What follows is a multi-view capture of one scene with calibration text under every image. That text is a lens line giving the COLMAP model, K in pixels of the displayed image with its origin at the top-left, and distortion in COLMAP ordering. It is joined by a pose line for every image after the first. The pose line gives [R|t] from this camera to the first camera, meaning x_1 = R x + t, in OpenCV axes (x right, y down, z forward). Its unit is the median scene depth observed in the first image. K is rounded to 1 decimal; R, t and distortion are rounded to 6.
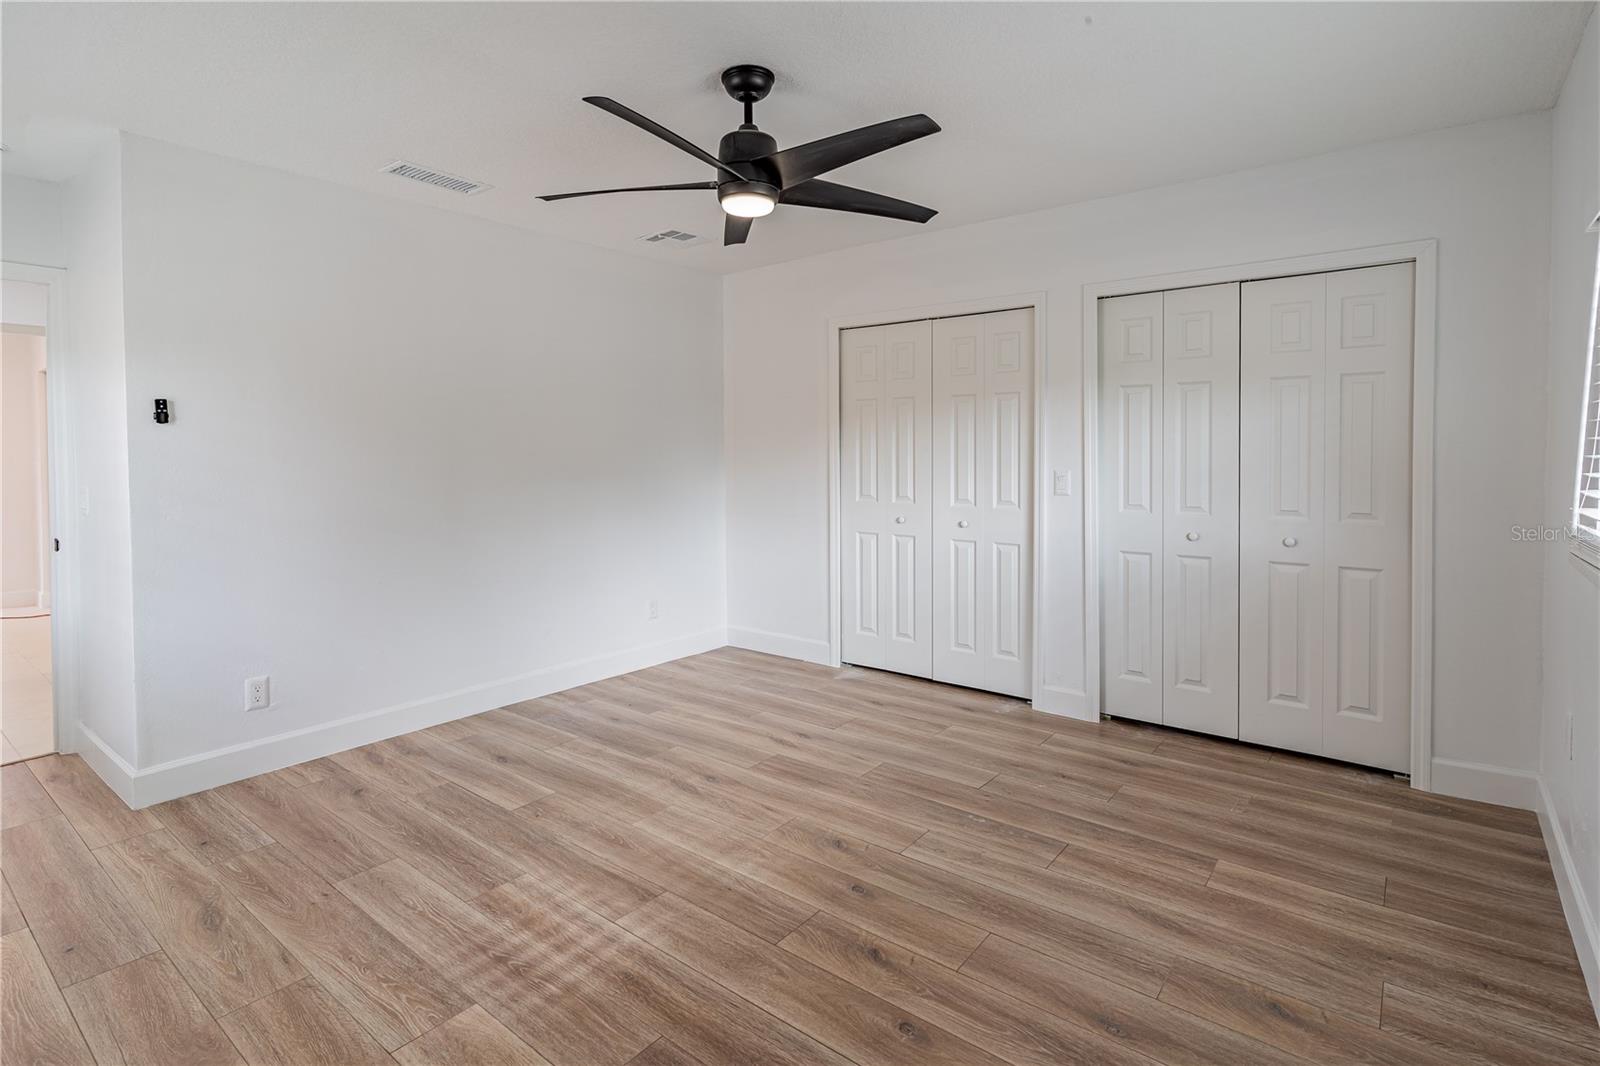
lens RADIAL K [[772.8, 0, 800.8], [0, 772.8, 463.1], [0, 0, 1]] dist [0.002224, 0.000389]
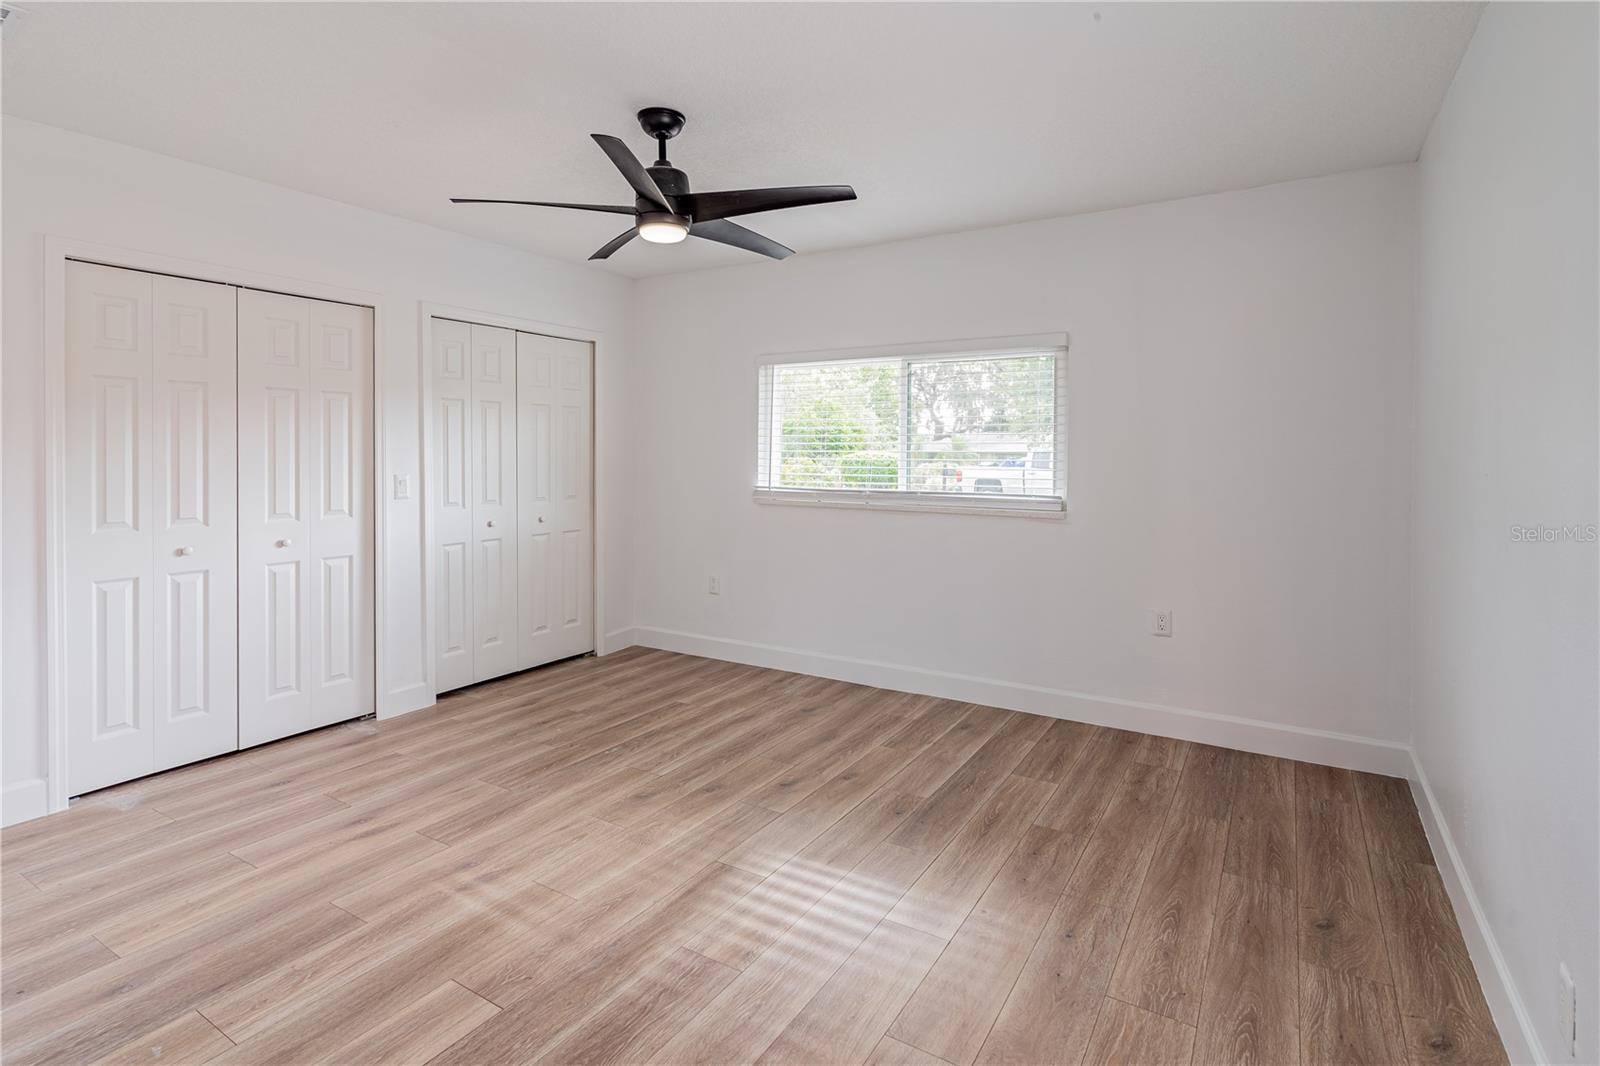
lens RADIAL K [[772.8, 0, 800.8], [0, 772.8, 463.1], [0, 0, 1]] dist [0.002224, 0.000389]
pose [[-0.088899, -0.007608, 0.996012, -0.993706], [0.015206, 0.999844, 0.008994, -0.009885], [-0.995925, 0.015945, -0.088769, 0.764401]]
